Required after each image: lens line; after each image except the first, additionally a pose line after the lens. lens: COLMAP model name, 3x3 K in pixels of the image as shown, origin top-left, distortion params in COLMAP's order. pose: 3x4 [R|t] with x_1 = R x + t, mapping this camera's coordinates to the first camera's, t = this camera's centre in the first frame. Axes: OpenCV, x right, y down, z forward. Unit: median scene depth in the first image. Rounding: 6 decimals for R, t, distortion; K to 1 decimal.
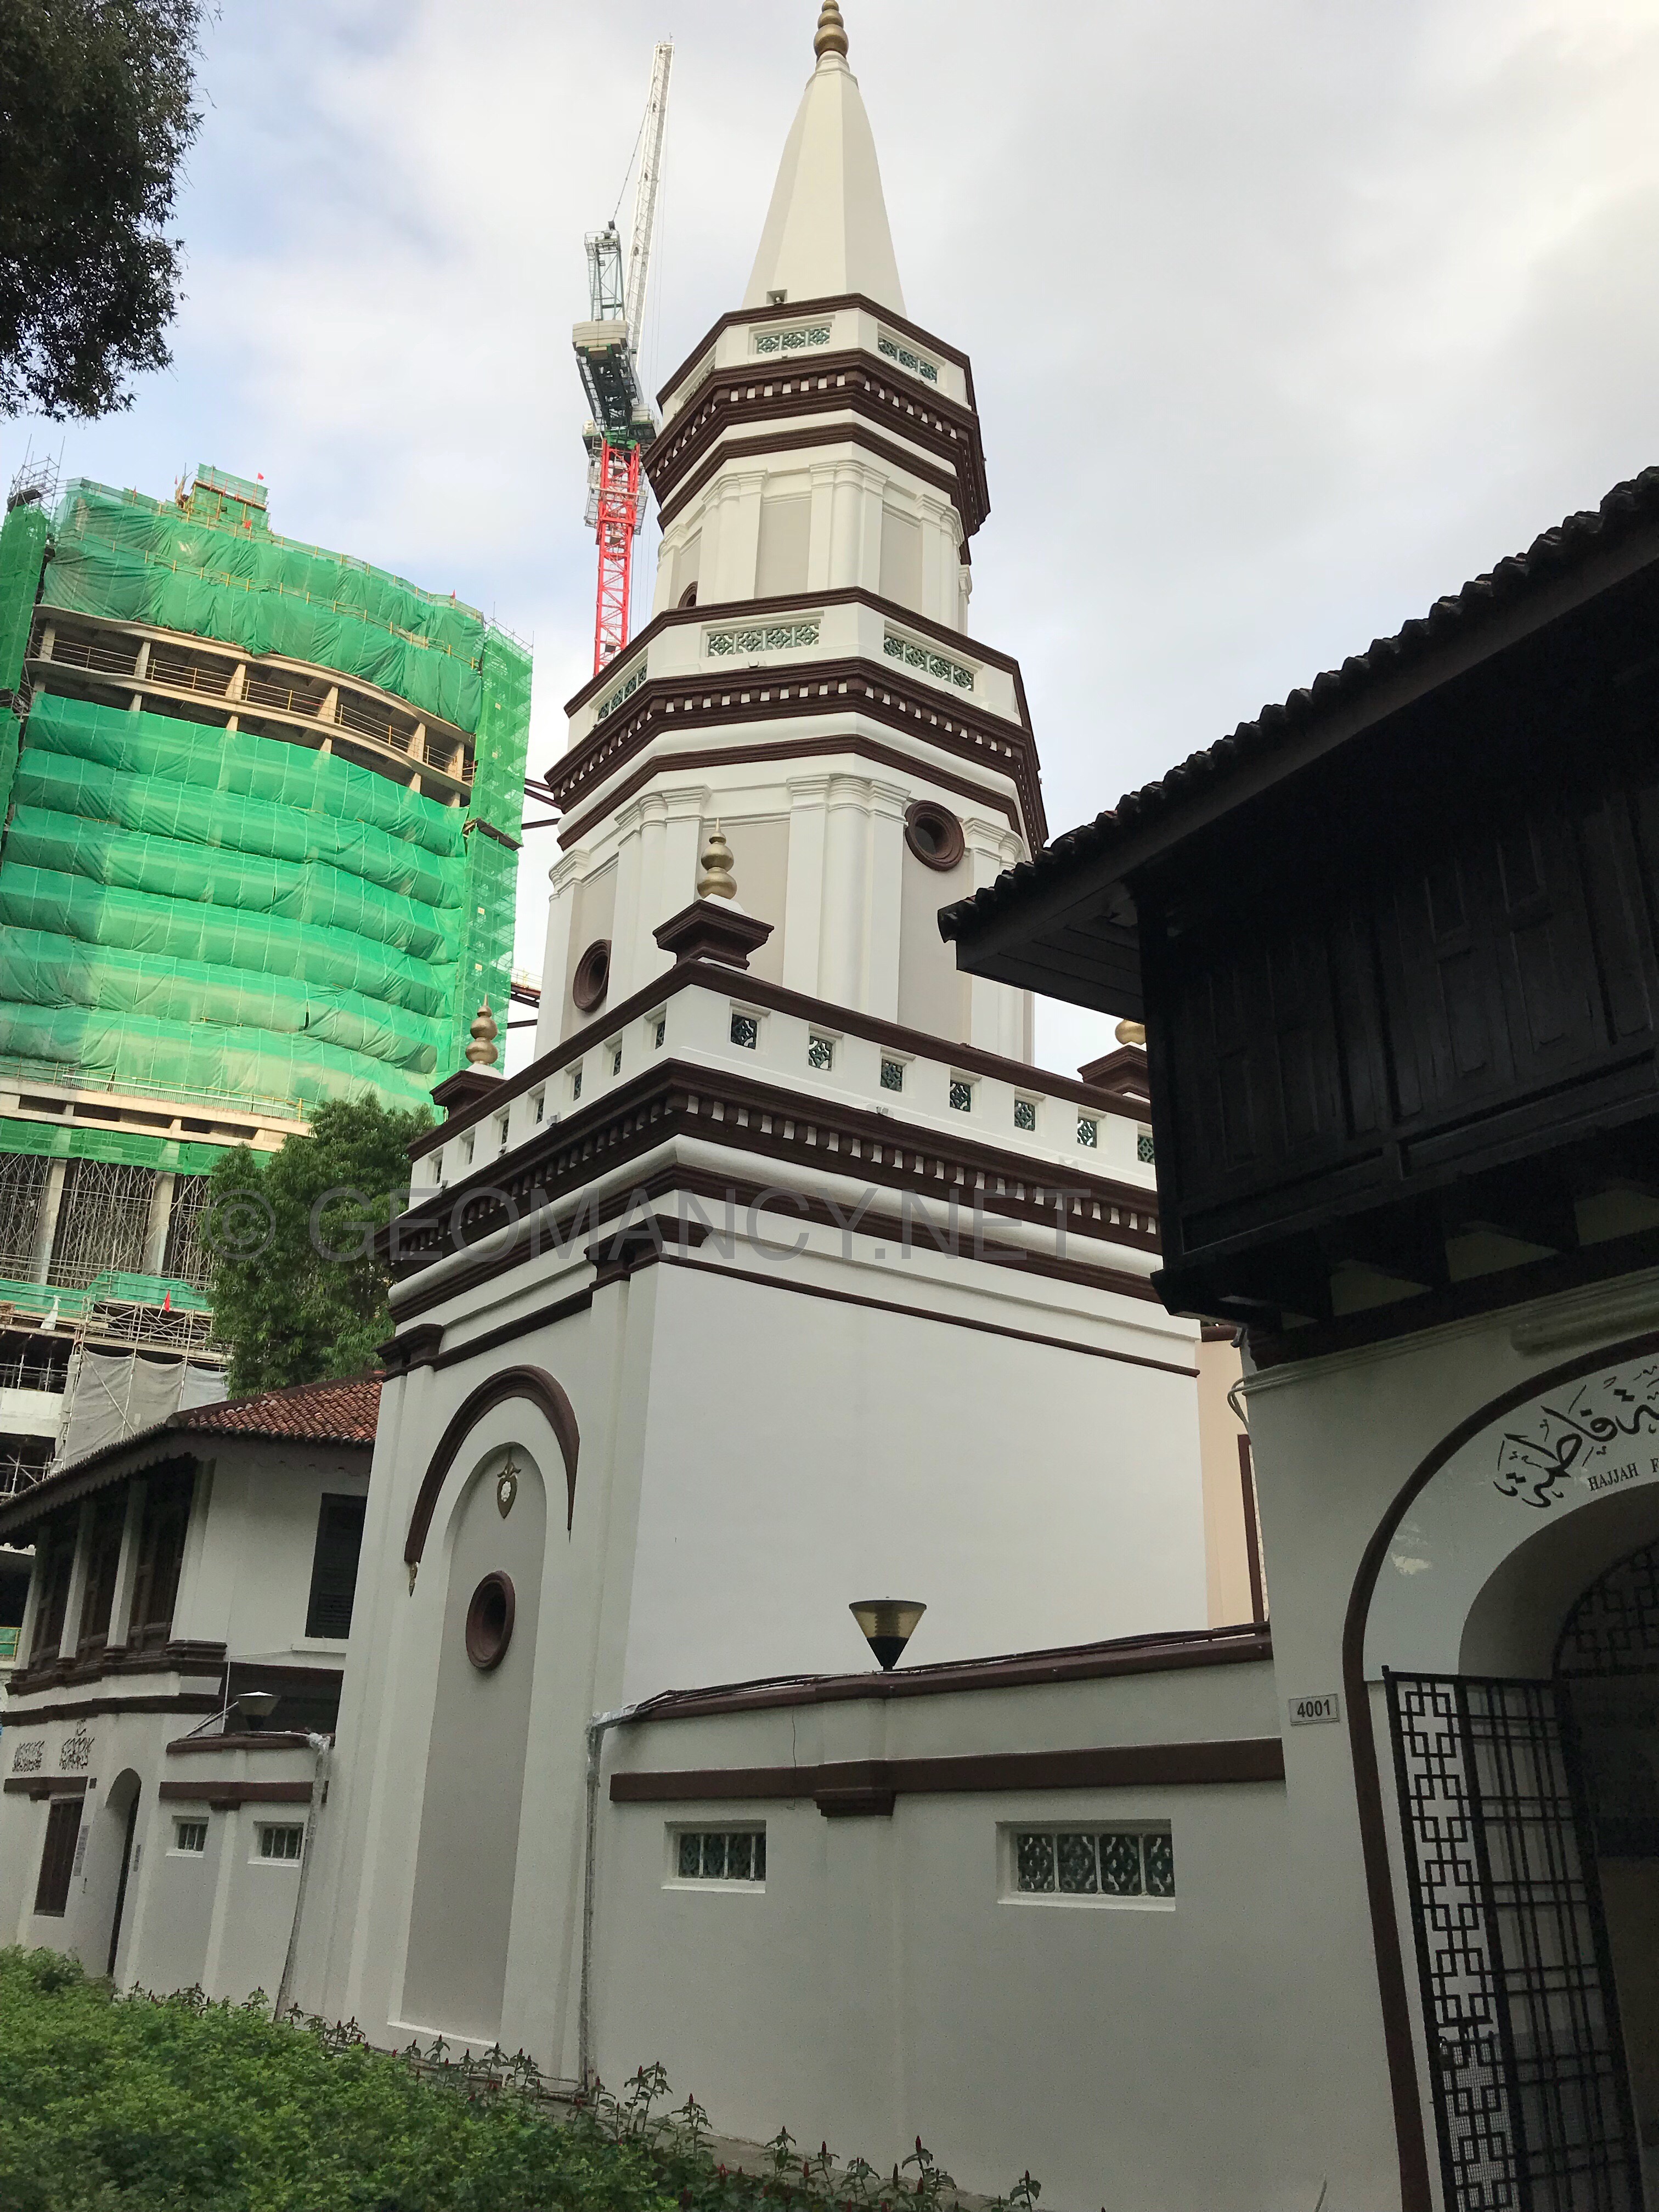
lens RADIAL K [[1810.6, 0, 829.5], [0, 1810.6, 1106.0], [0, 0, 1]] dist [0.013382, -0.006819]
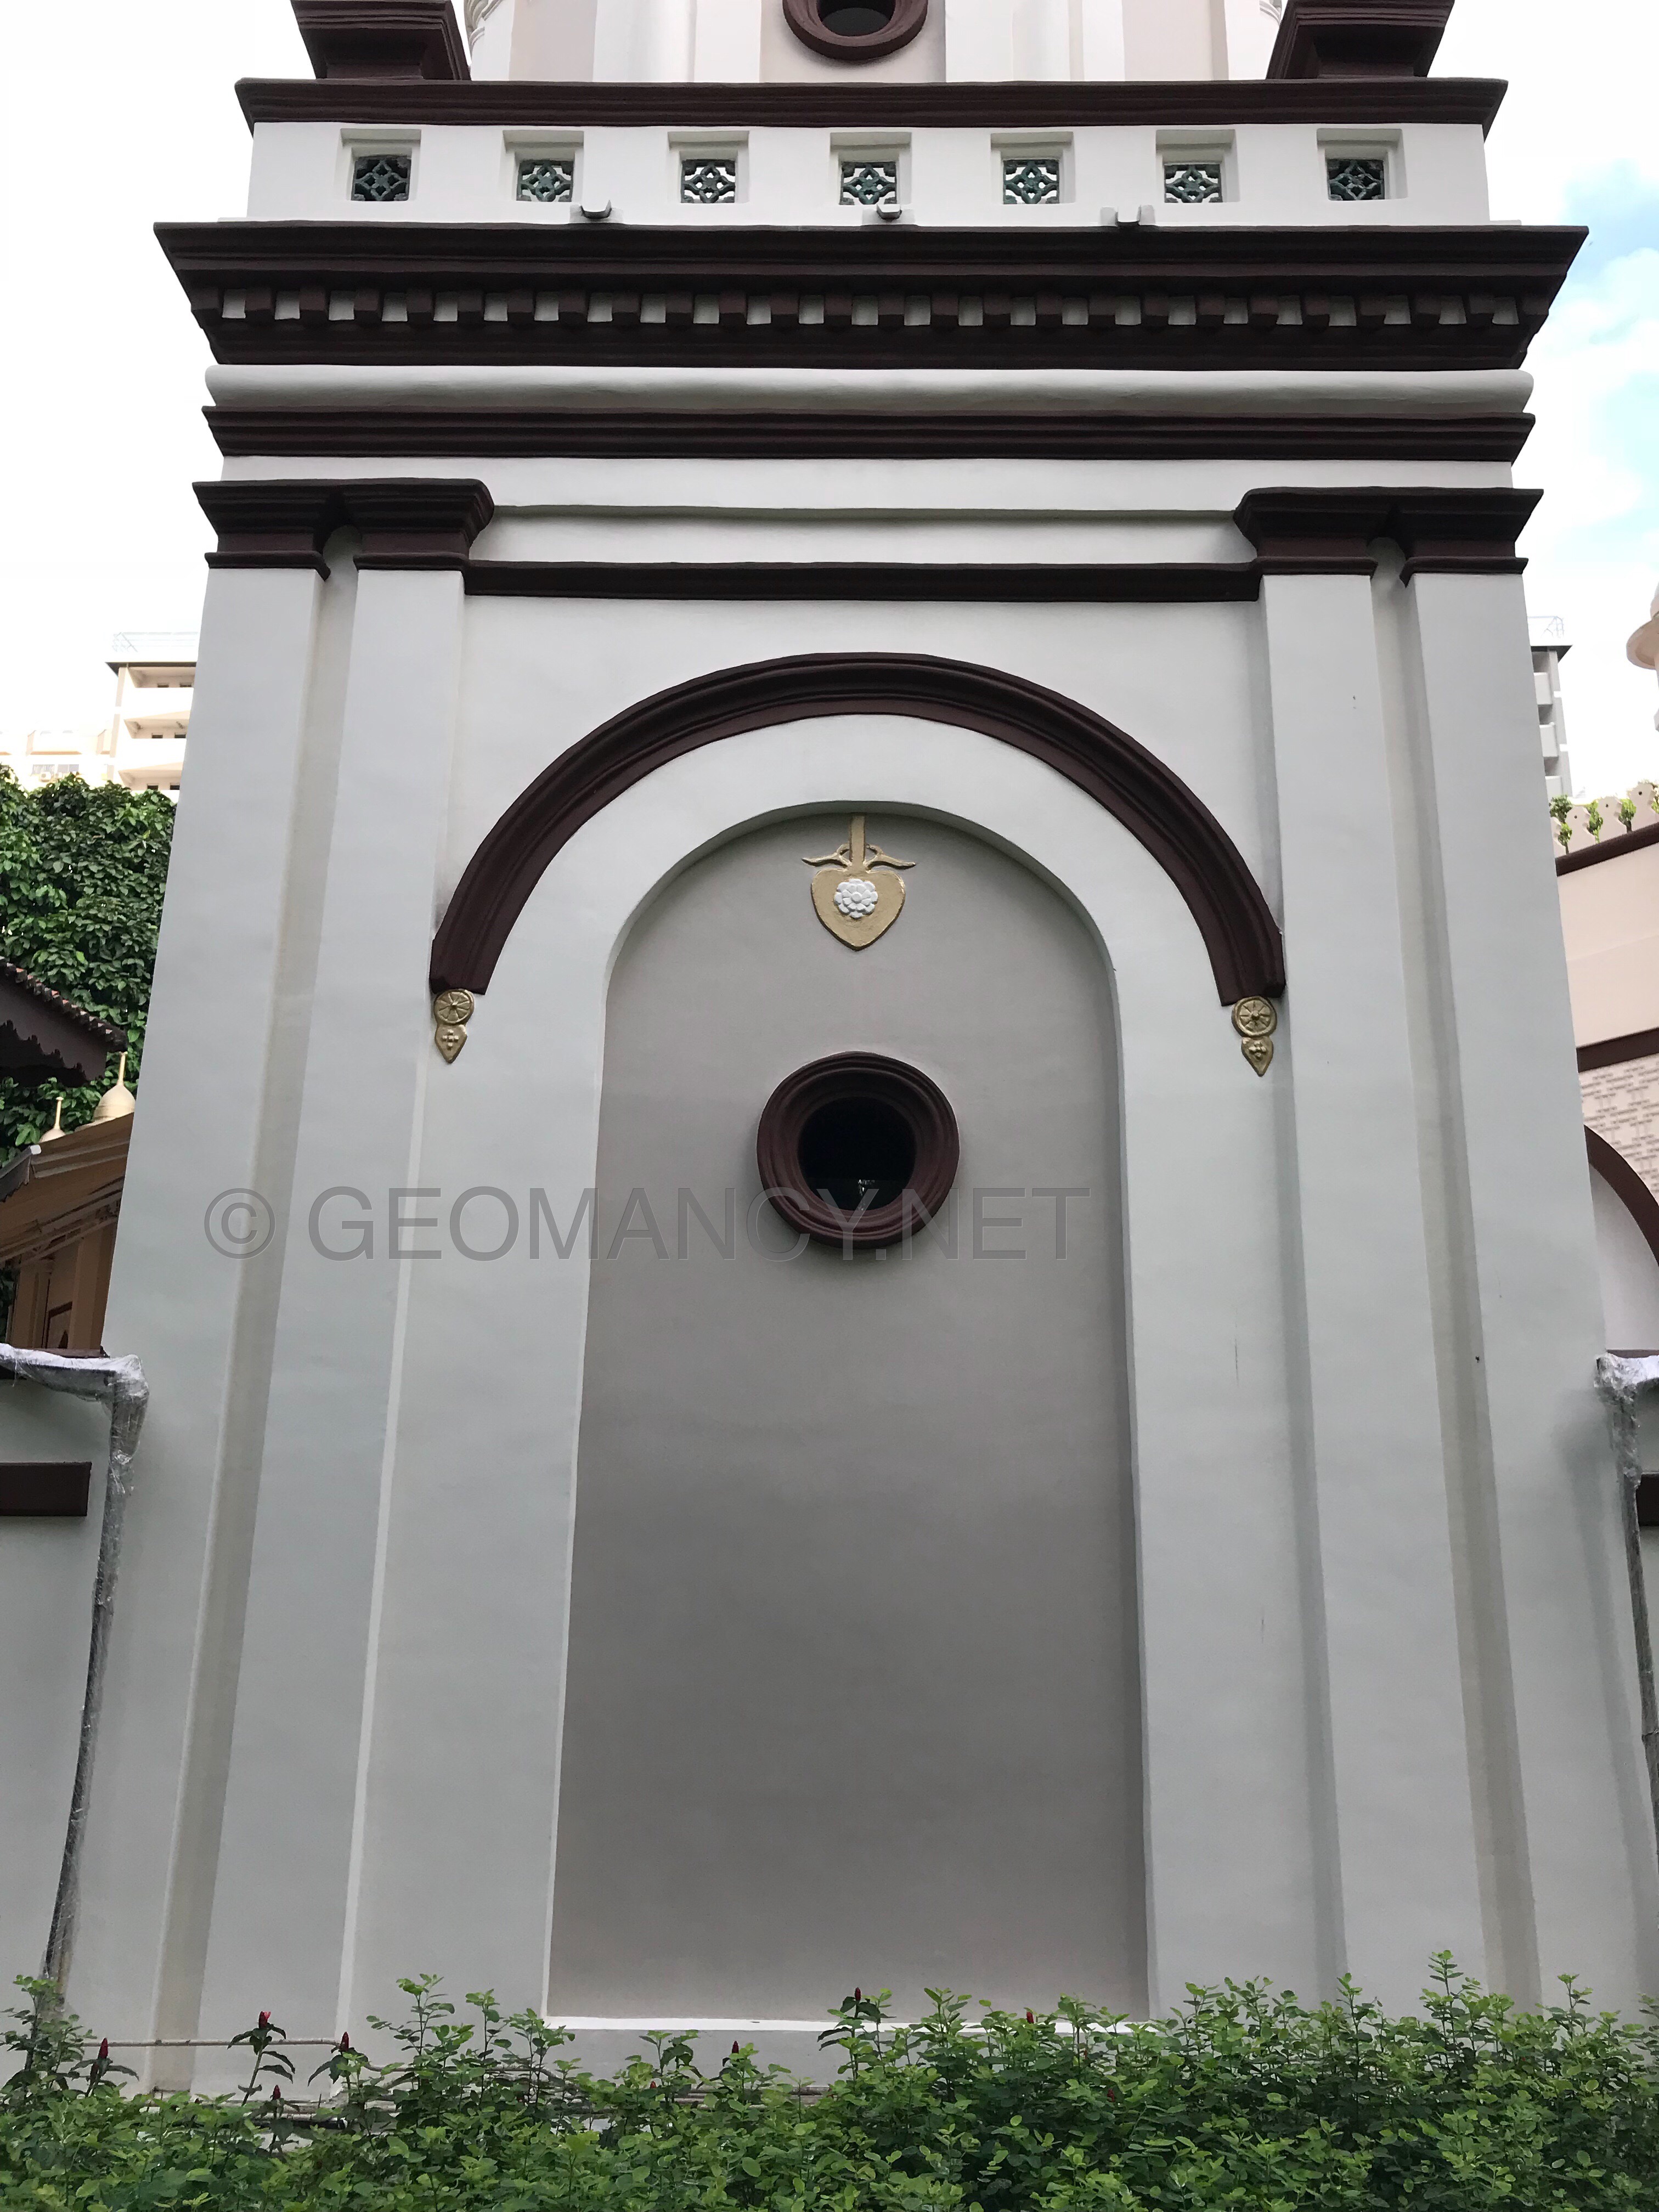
lens RADIAL K [[1747.3, 0, 829.5], [0, 1747.3, 1106.0], [0, 0, 1]] dist [-0.004151, -0.004082]
pose [[0.587216, 0.206593, 0.782622, -0.430624], [-0.301136, 0.953235, -0.025683, 0.227161], [-0.751329, -0.220594, 0.621967, 0.577991]]
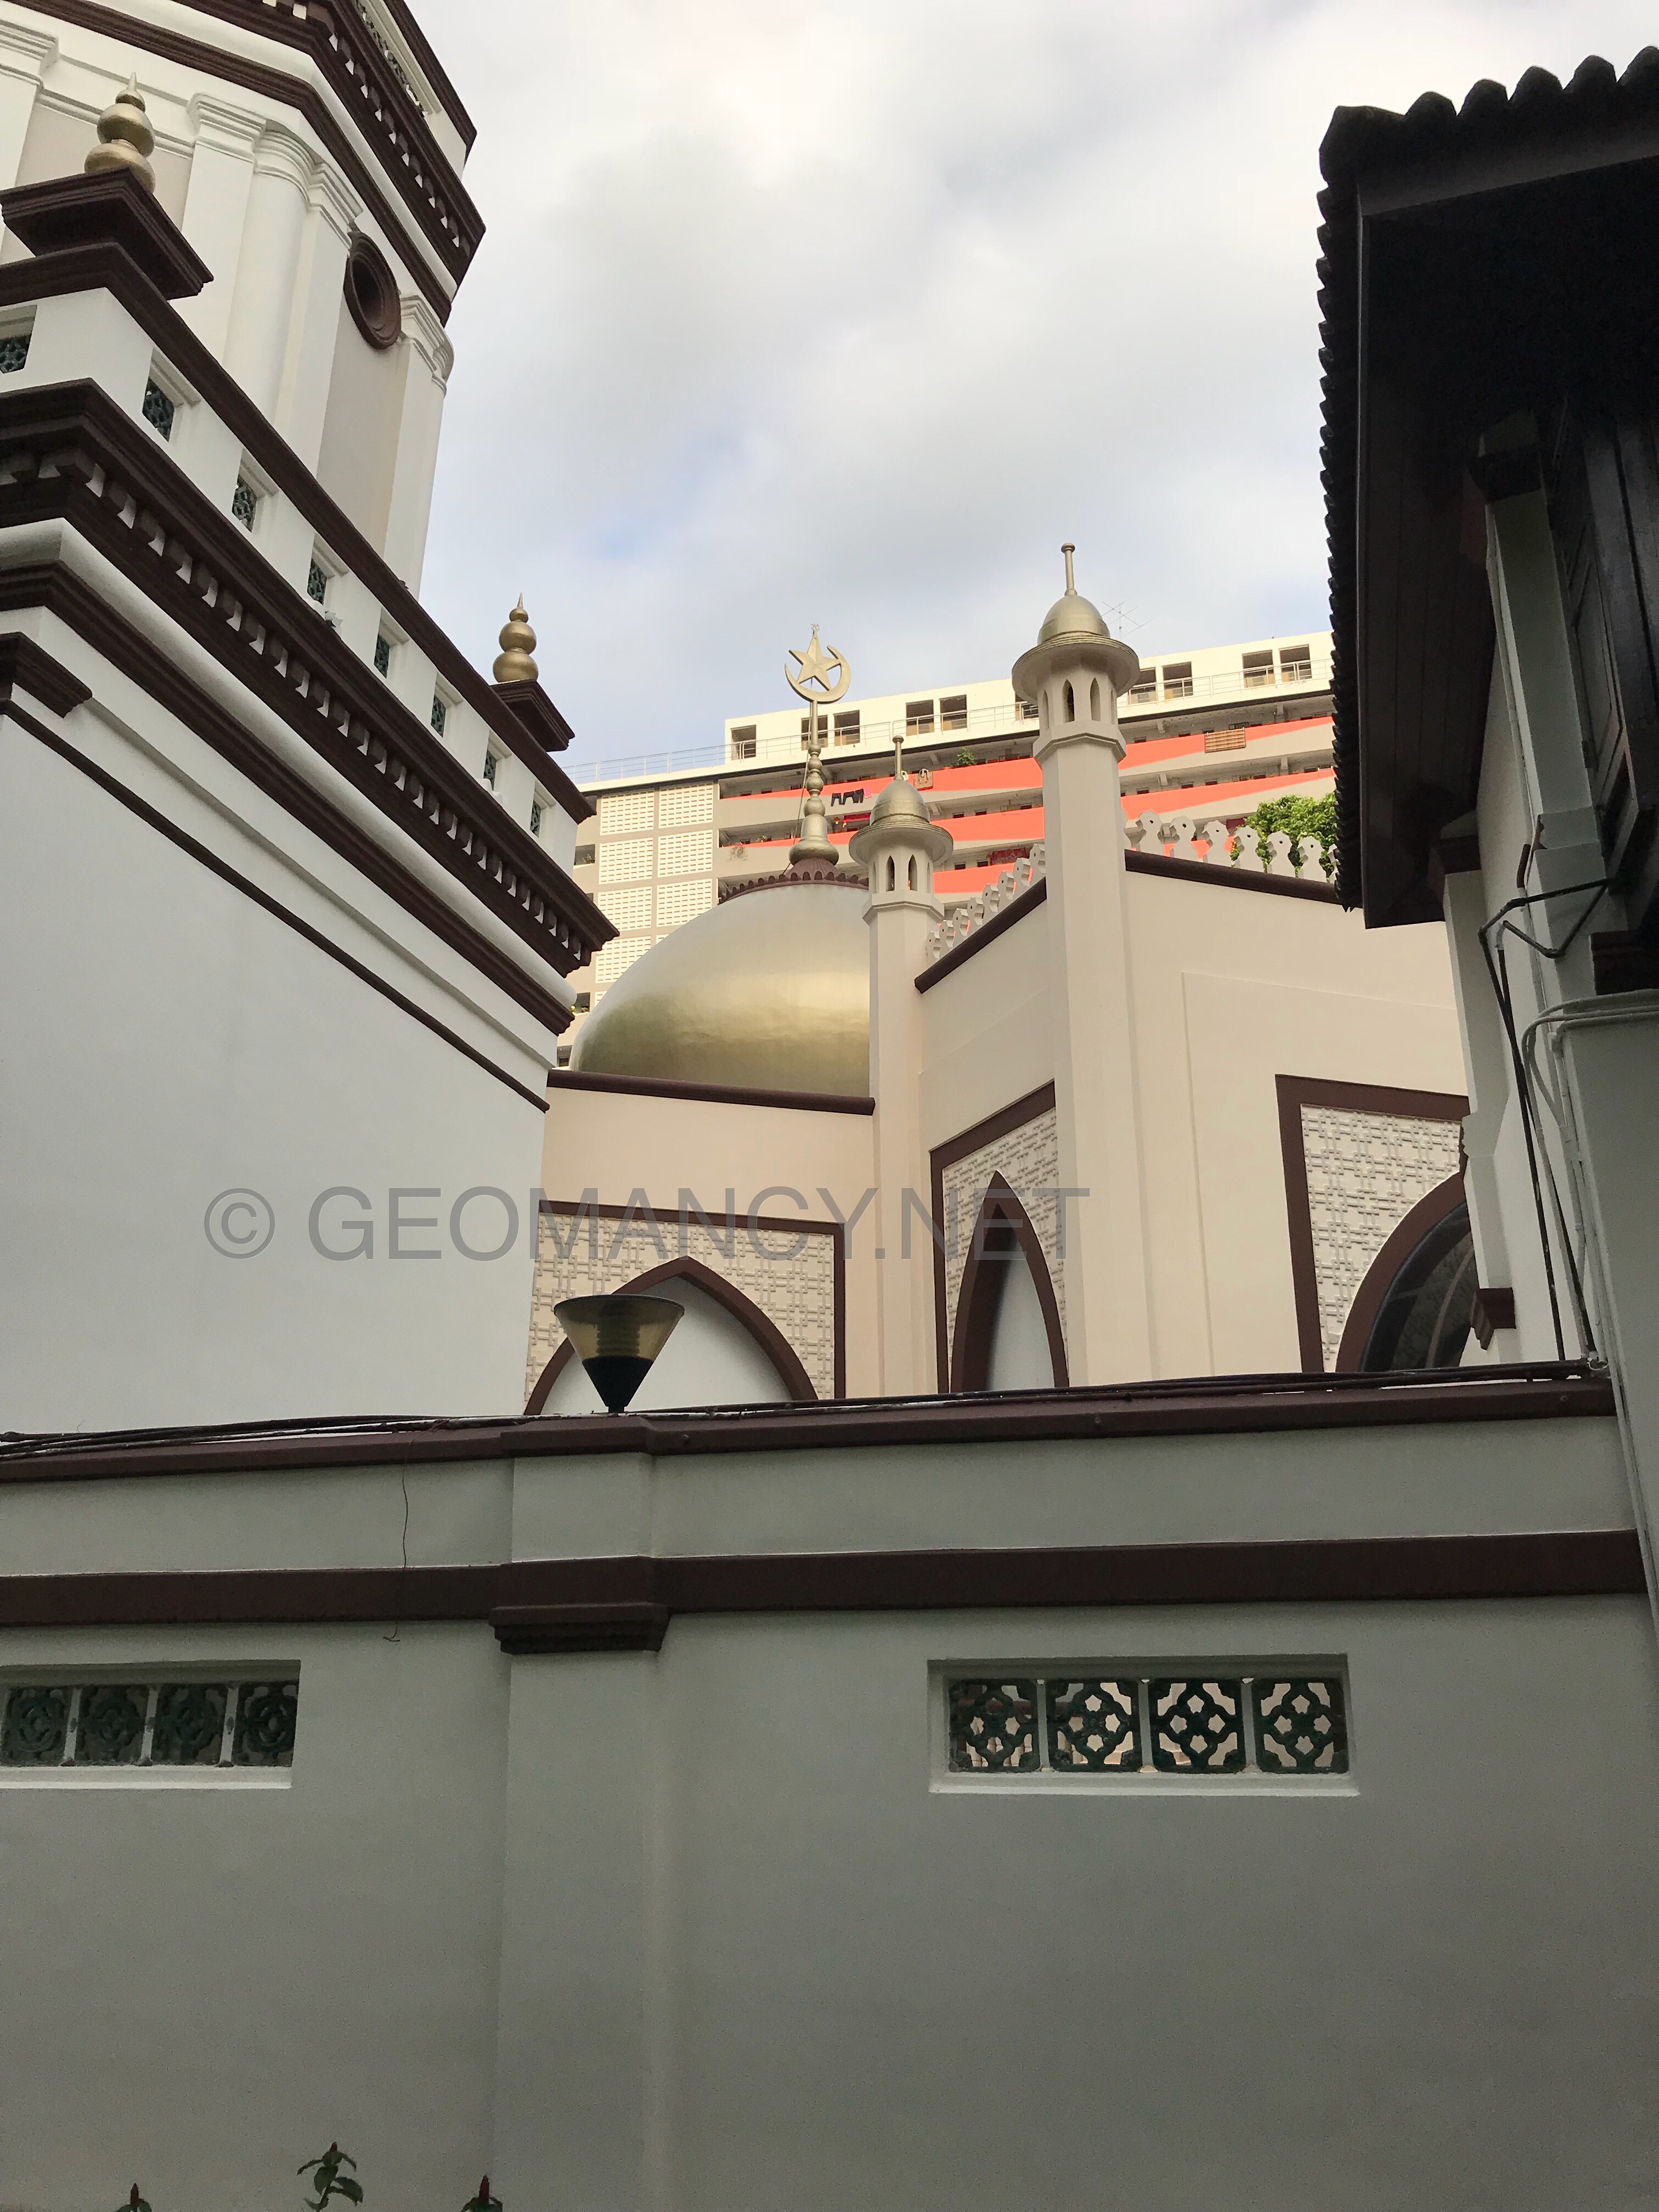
lens RADIAL K [[1794.2, 0, 829.5], [0, 1794.2, 1106.0], [0, 0, 1]] dist [0.012230, -0.002038]
pose [[0.764898, 0.186216, 0.616648, -0.159764], [-0.231233, 0.972873, -0.006965, 0.108687], [-0.601217, -0.137262, 0.787209, 0.275039]]
